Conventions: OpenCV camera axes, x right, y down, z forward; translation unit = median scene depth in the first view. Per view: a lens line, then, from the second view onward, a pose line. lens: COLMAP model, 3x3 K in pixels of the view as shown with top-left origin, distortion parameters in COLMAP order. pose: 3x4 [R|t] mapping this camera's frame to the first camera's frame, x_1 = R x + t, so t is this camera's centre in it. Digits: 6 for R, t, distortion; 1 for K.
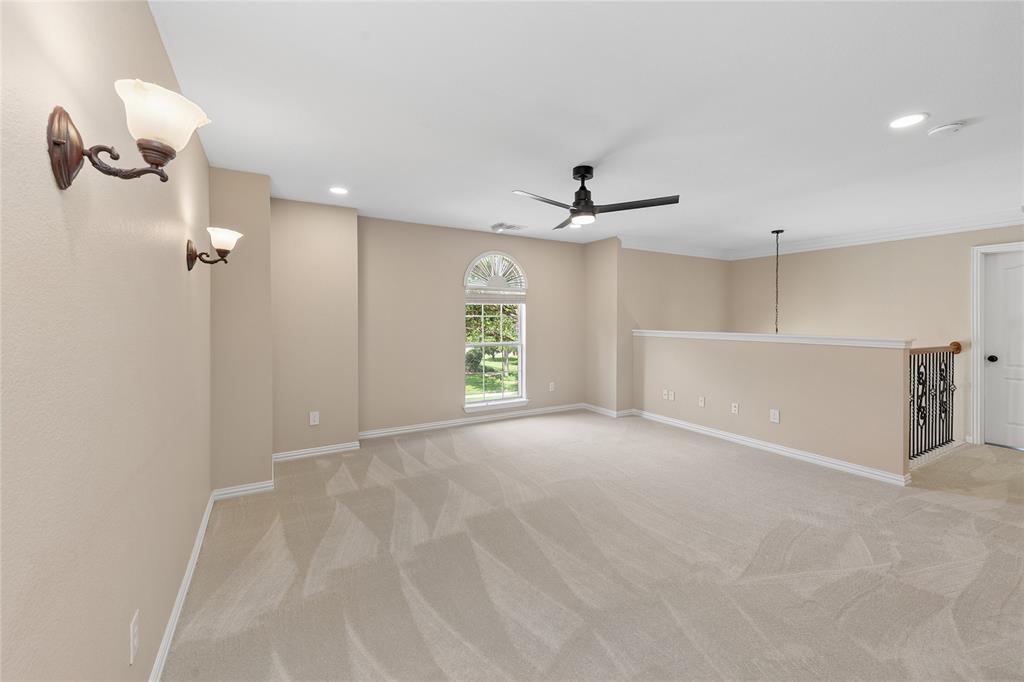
lens RADIAL K [[409.1, 0, 512.0], [0, 409.1, 341.0], [0, 0, 1]] dist [0.010476, -0.005406]
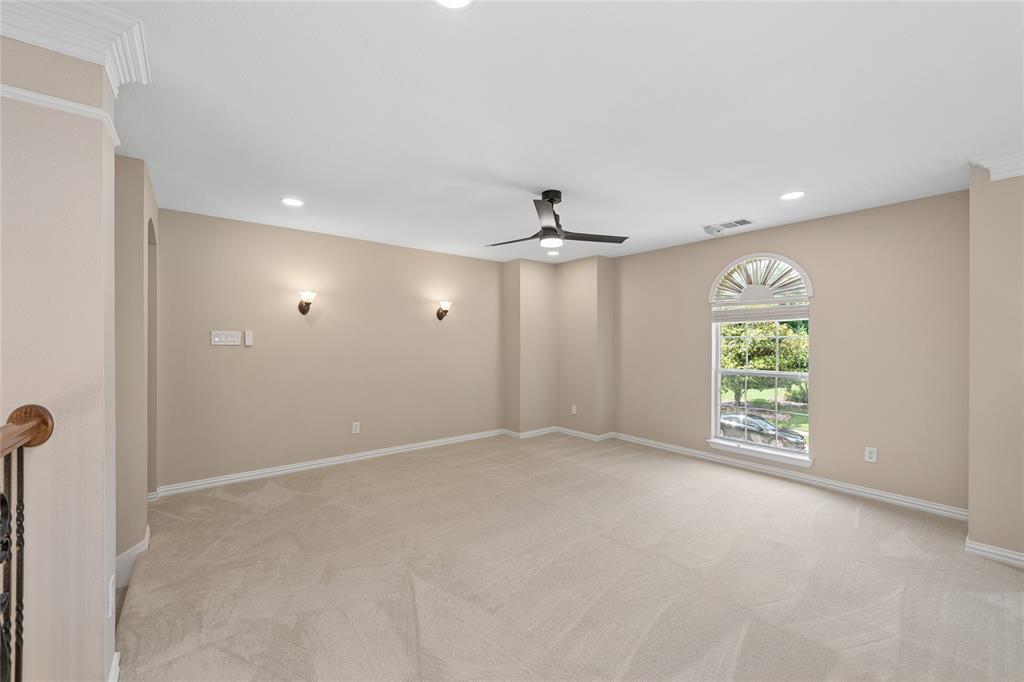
lens RADIAL K [[409.1, 0, 512.0], [0, 409.1, 341.0], [0, 0, 1]] dist [0.010476, -0.005406]
pose [[0.130519, 0.000806, -0.991445, 1.003562], [-0.057110, 0.998345, -0.006707, -0.029660], [0.989800, 0.057497, 0.130349, 0.654194]]
